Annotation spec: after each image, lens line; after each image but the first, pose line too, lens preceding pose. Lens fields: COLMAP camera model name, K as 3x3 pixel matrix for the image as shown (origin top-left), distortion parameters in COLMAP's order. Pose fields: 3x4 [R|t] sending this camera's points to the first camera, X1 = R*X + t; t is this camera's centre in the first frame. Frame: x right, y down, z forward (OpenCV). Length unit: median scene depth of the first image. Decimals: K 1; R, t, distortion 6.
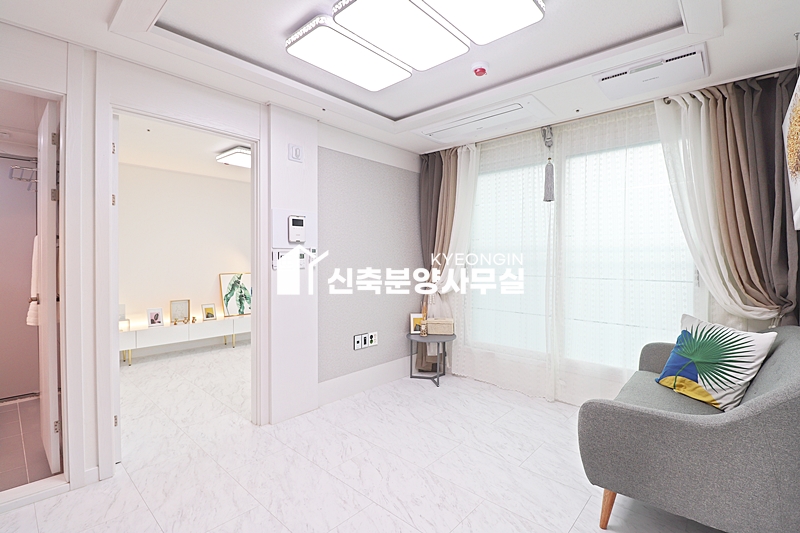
lens RADIAL K [[370.2, 0, 403.2], [0, 370.2, 260.6], [0, 0, 1]] dist [-0.017786, -0.000724]
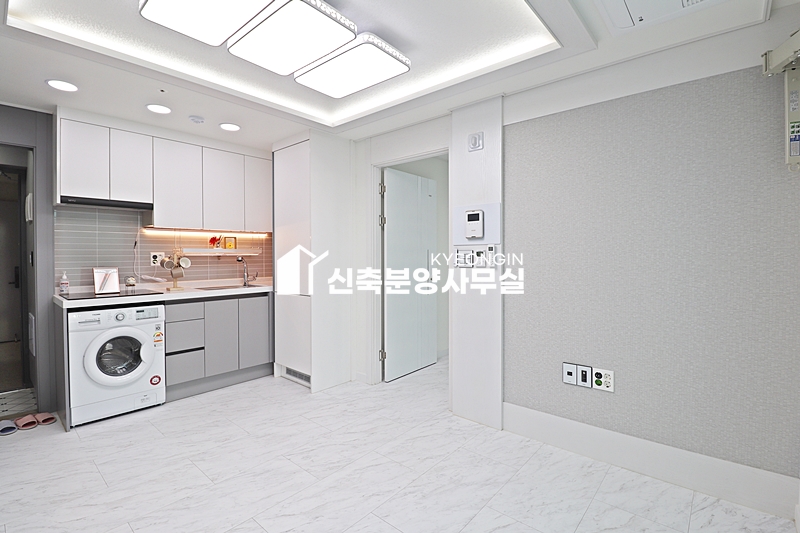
lens RADIAL K [[370.2, 0, 403.2], [0, 370.2, 260.6], [0, 0, 1]] dist [-0.017786, -0.000724]
pose [[0.029738, 0.022611, -0.999302, 0.571739], [-0.003089, 0.999741, 0.022529, -0.009797], [0.999553, 0.002417, 0.029800, 0.668026]]
